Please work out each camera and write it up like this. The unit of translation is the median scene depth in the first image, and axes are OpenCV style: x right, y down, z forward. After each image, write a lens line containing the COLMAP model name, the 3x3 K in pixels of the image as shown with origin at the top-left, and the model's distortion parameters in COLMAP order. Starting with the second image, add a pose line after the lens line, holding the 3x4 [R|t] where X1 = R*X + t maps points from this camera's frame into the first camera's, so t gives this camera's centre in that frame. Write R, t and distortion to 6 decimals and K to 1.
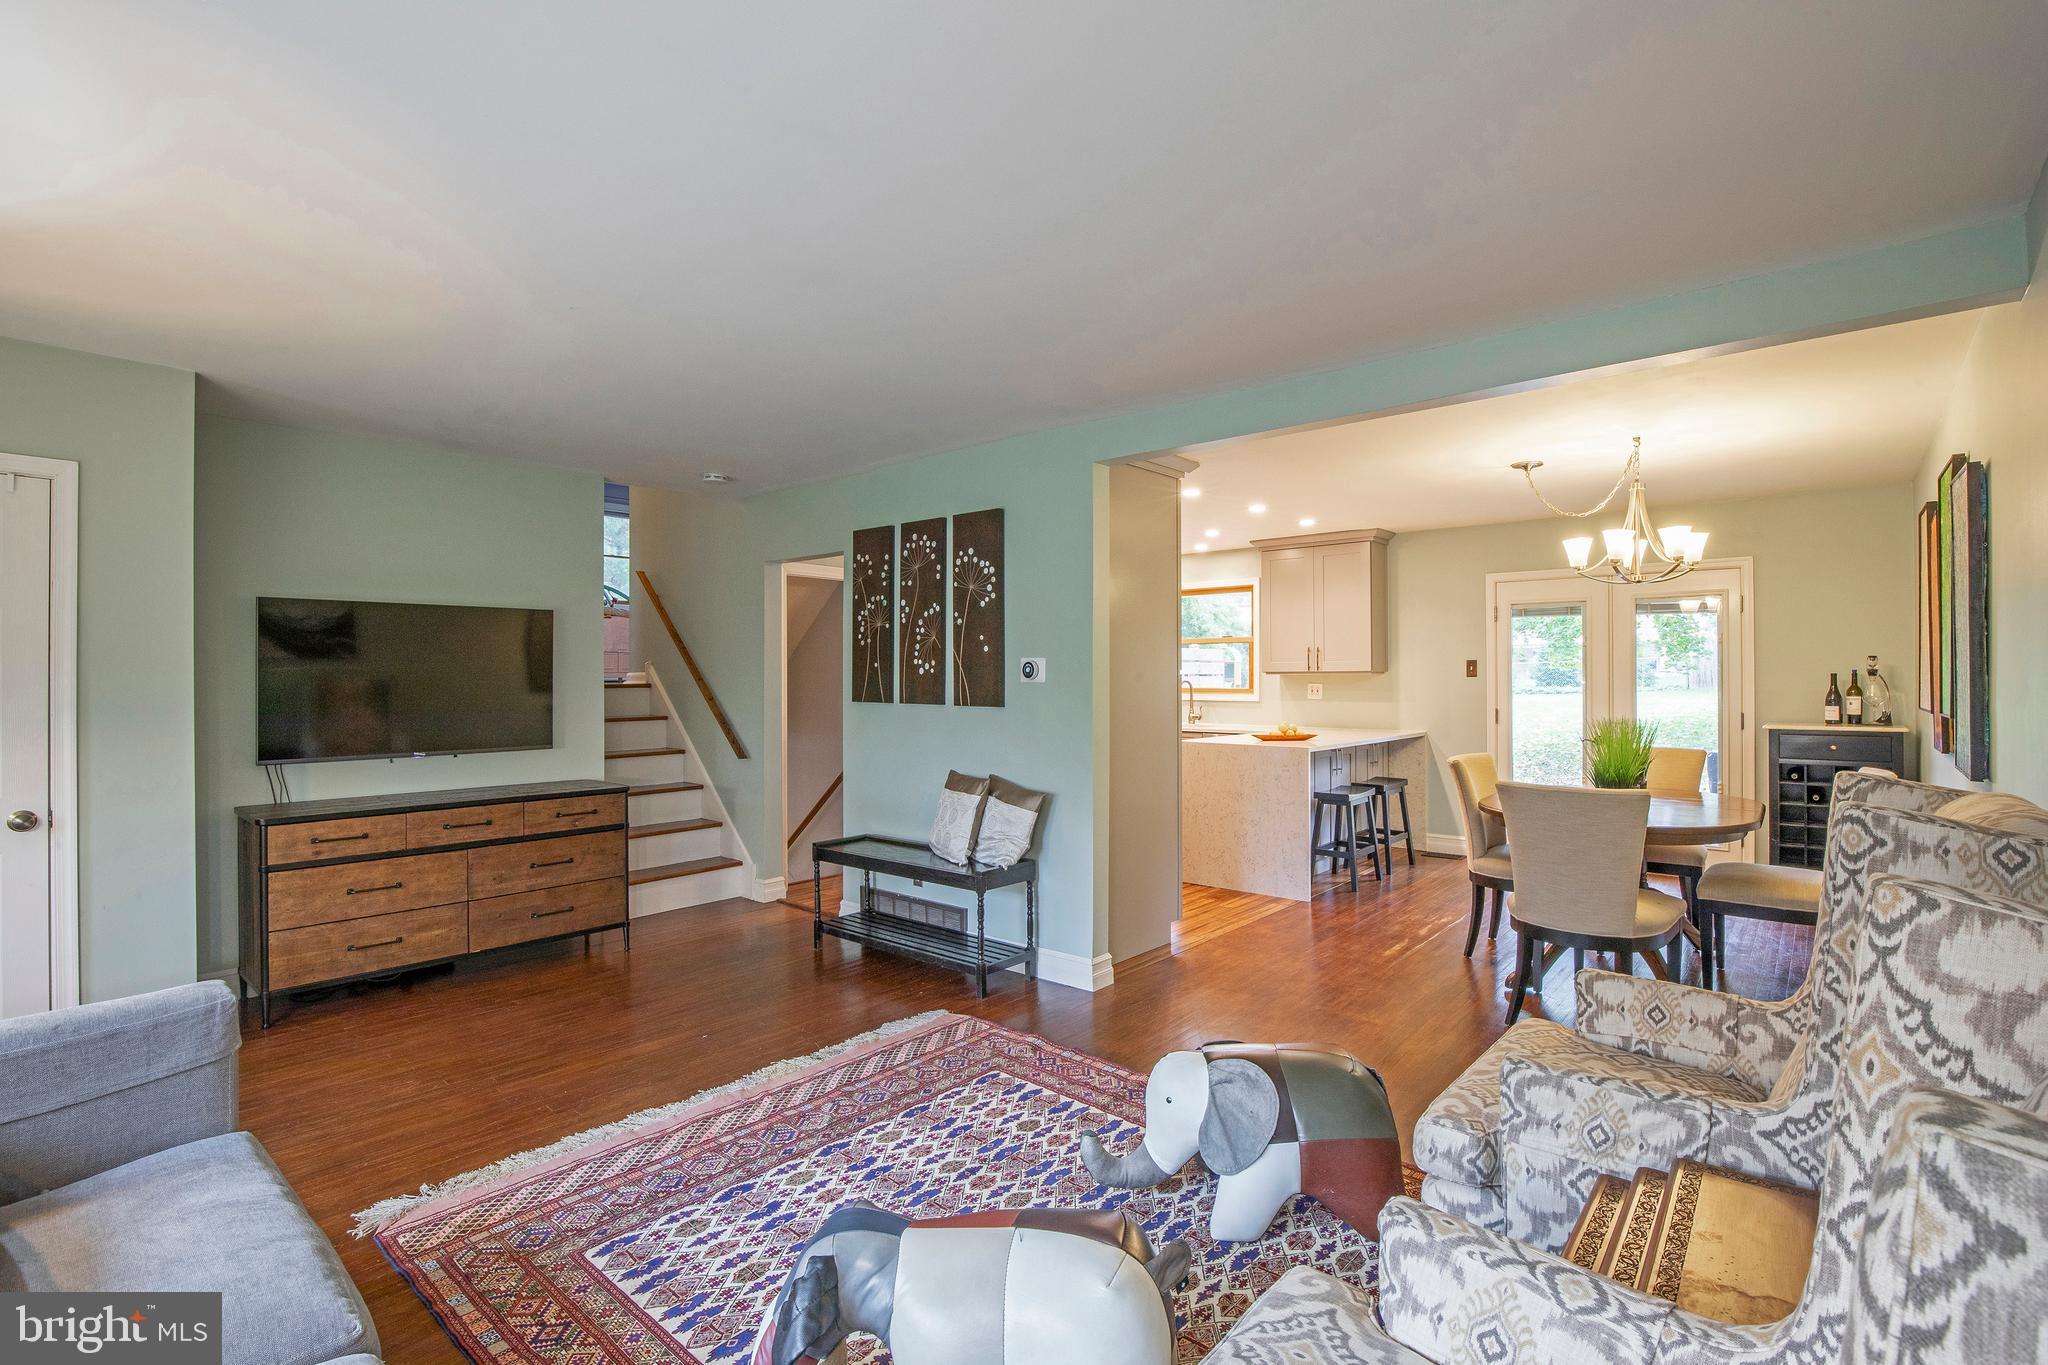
lens RADIAL K [[943.6, 0, 1028.3], [0, 943.6, 675.2], [0, 0, 1]] dist [-0.030340, 0.000957]
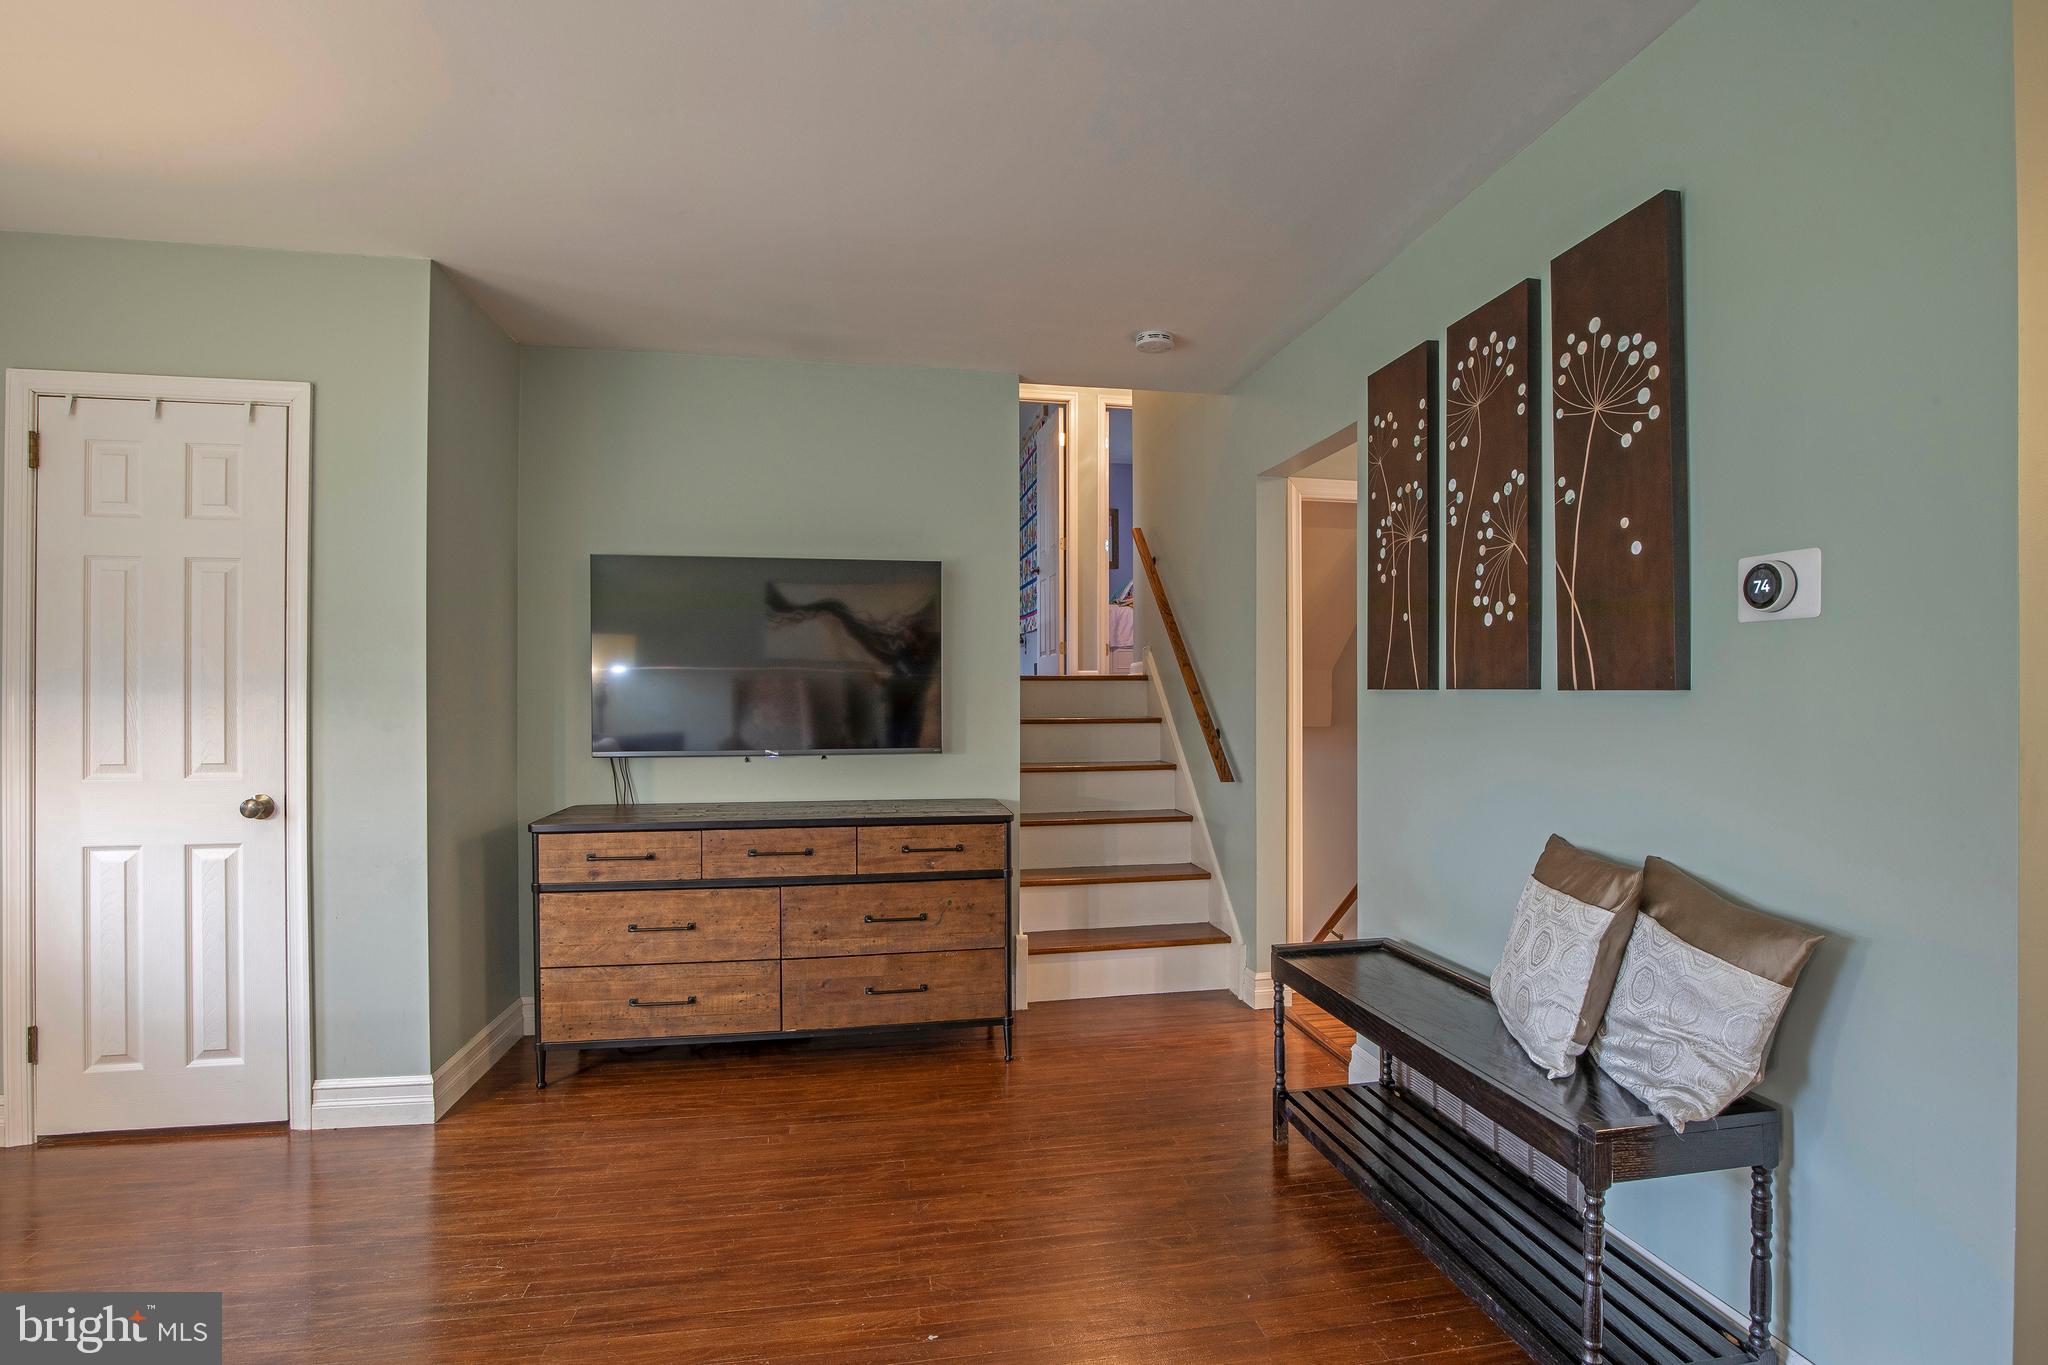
lens RADIAL K [[950.0, 0, 1031.8], [0, 950.0, 692.4], [0, 0, 1]] dist [-0.042876, 0.010517]
pose [[0.779301, 0.000578, -0.626650, 0.004630], [-0.000862, 1.000000, -0.000150, 0.034979], [0.626650, 0.000657, 0.779301, 0.525138]]
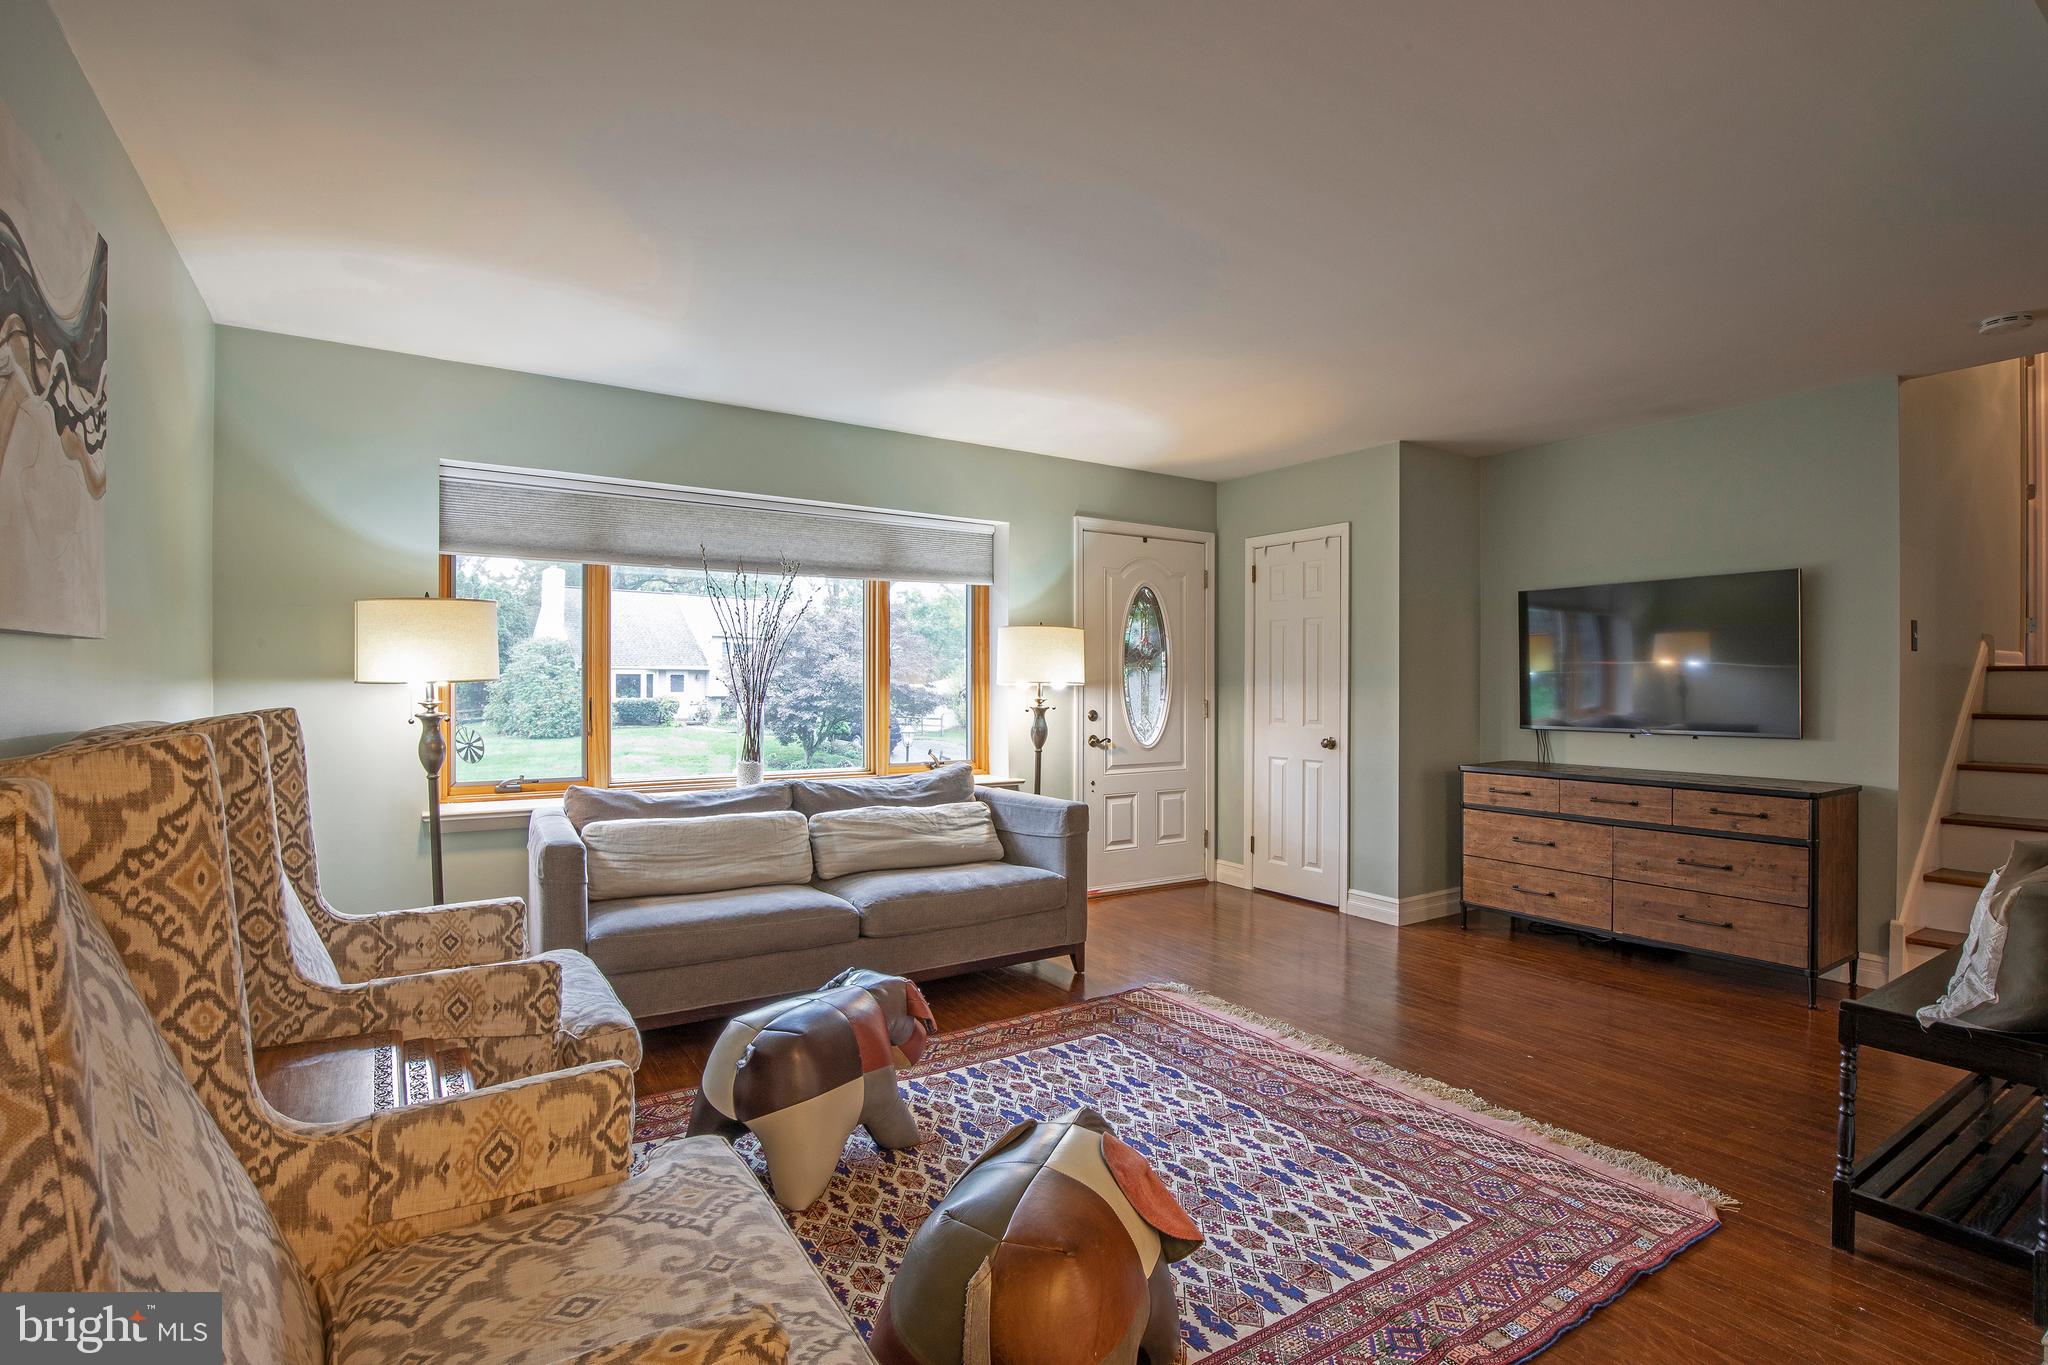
lens RADIAL K [[964.7, 0, 1048.4], [0, 964.7, 681.0], [0, 0, 1]] dist [-0.030135, 0.000515]
pose [[-0.257043, -0.001291, -0.966399, 0.501849], [-0.000651, 0.999999, -0.001163, 0.032314], [0.966400, 0.000330, -0.257043, 0.645051]]
